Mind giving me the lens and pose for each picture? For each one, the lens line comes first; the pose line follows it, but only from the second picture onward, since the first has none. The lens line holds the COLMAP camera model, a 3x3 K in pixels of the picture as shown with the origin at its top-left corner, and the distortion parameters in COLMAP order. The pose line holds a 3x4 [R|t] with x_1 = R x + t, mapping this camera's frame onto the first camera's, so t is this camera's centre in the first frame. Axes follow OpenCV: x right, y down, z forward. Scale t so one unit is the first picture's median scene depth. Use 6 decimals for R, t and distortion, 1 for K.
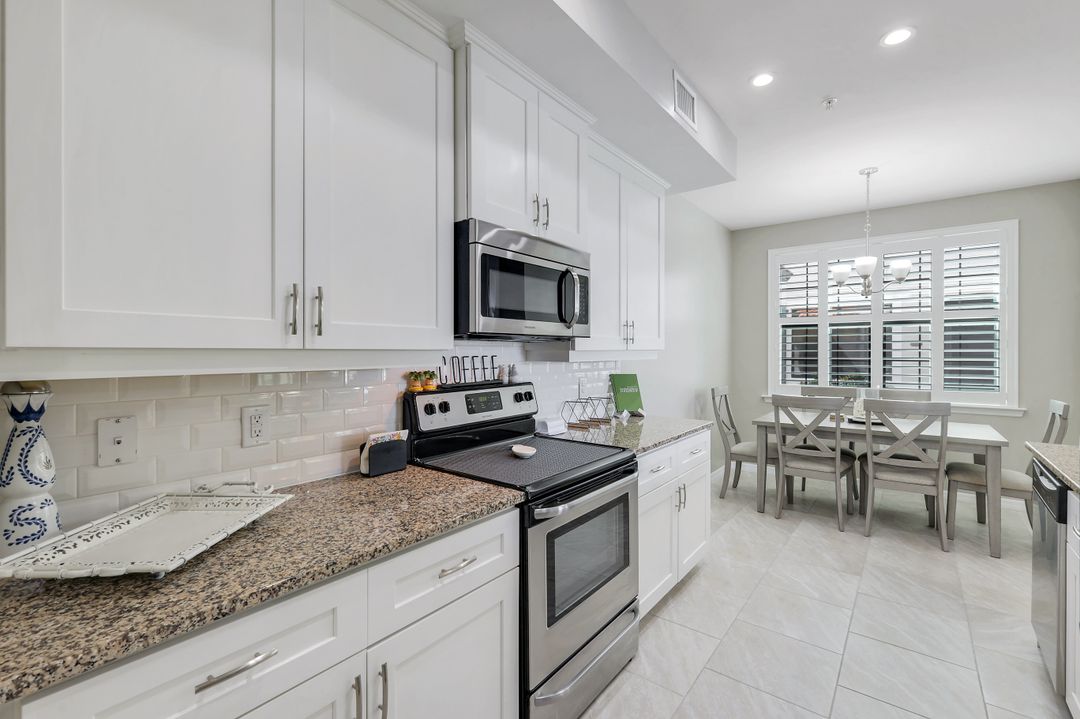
lens RADIAL K [[471.0, 0, 543.8], [0, 471.0, 358.8], [0, 0, 1]] dist [0.005069, -0.000555]
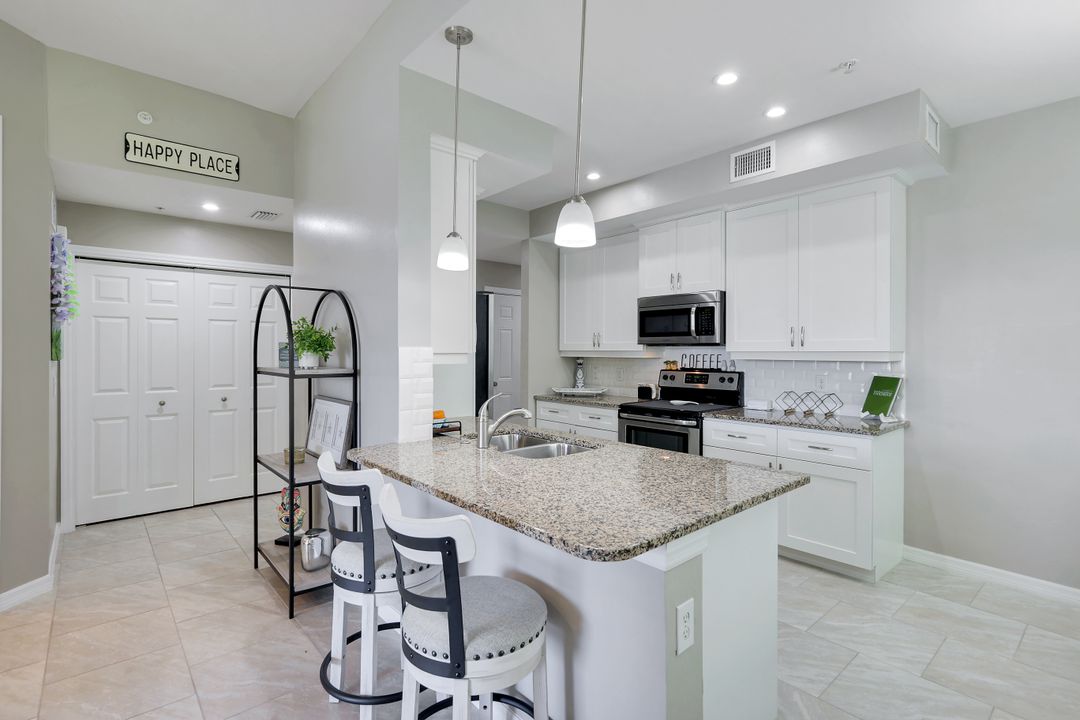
lens RADIAL K [[512.8, 0, 543.3], [0, 512.8, 352.5], [0, 0, 1]] dist [0.002942, -0.000314]
pose [[-0.182092, 0.006861, -0.983257, 1.199537], [-0.015564, 0.999830, 0.009859, -0.014243], [0.983158, 0.017098, -0.181955, 0.460426]]
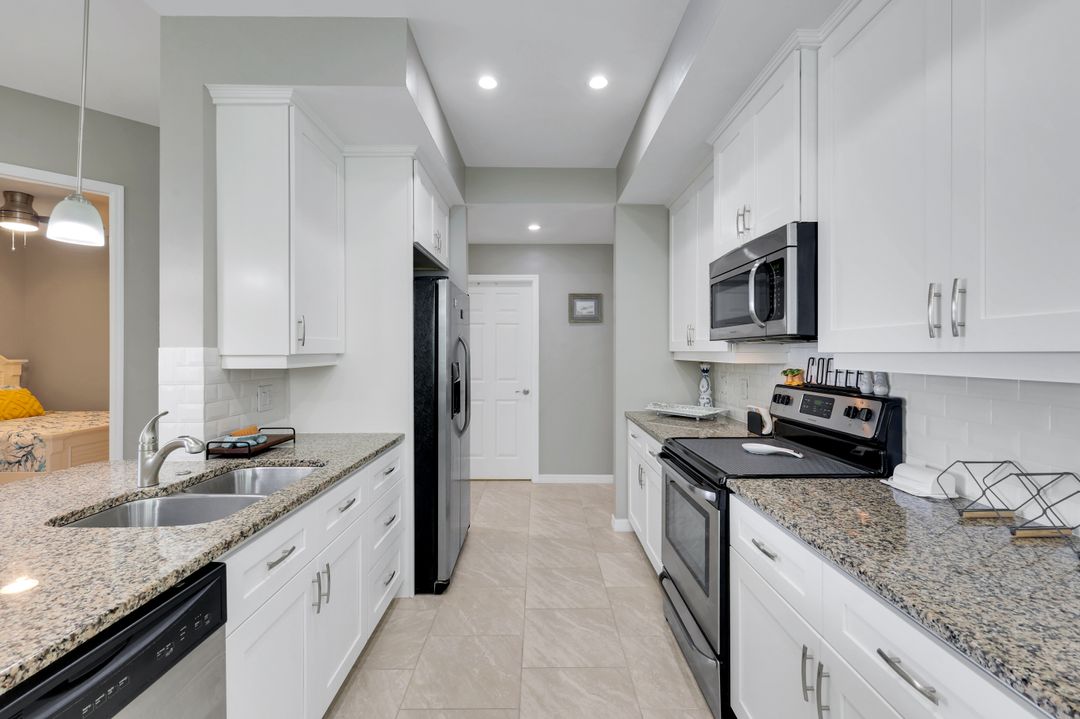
lens RADIAL K [[471.0, 0, 541.0], [0, 471.0, 352.2], [0, 0, 1]] dist [0.005069, -0.000555]
pose [[-0.783860, 0.003998, -0.620924, 0.544080], [-0.005412, 0.999897, 0.013270, -0.016417], [0.620914, 0.013762, -0.783758, 0.841037]]
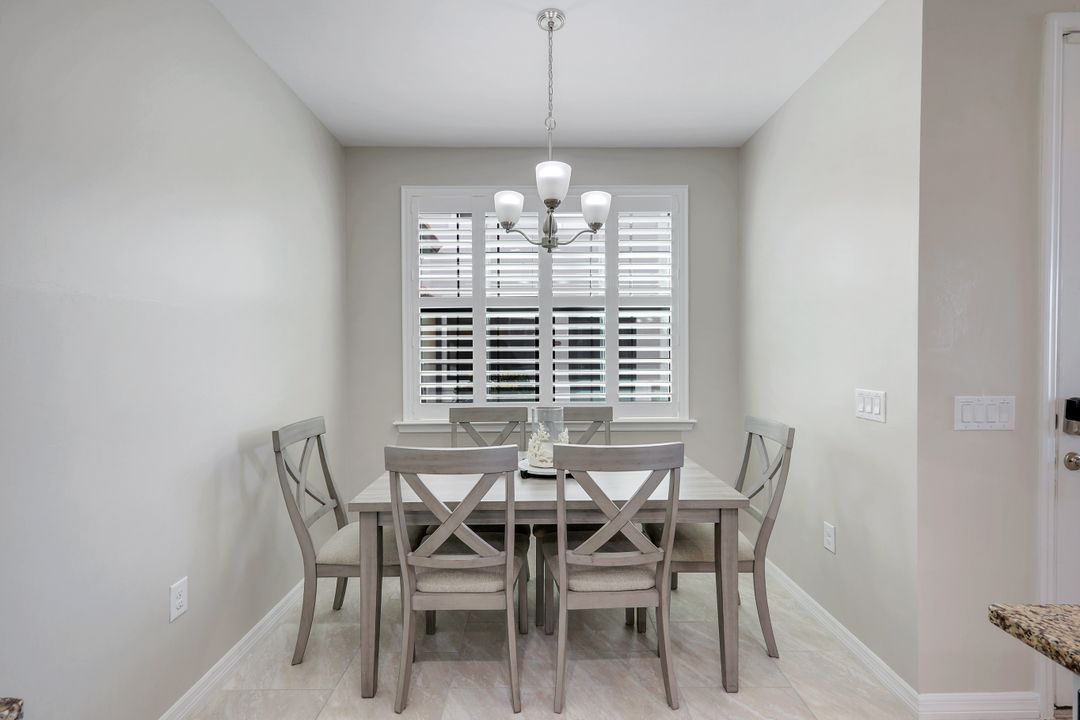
lens RADIAL K [[476.9, 0, 543.2], [0, 476.9, 354.9], [0, 0, 1]] dist [0.003591, -0.000029]
pose [[0.782045, -0.006458, 0.623188, 0.338273], [0.008953, 0.999960, -0.000872, -0.010282], [-0.623158, 0.006261, 0.782071, 0.583049]]
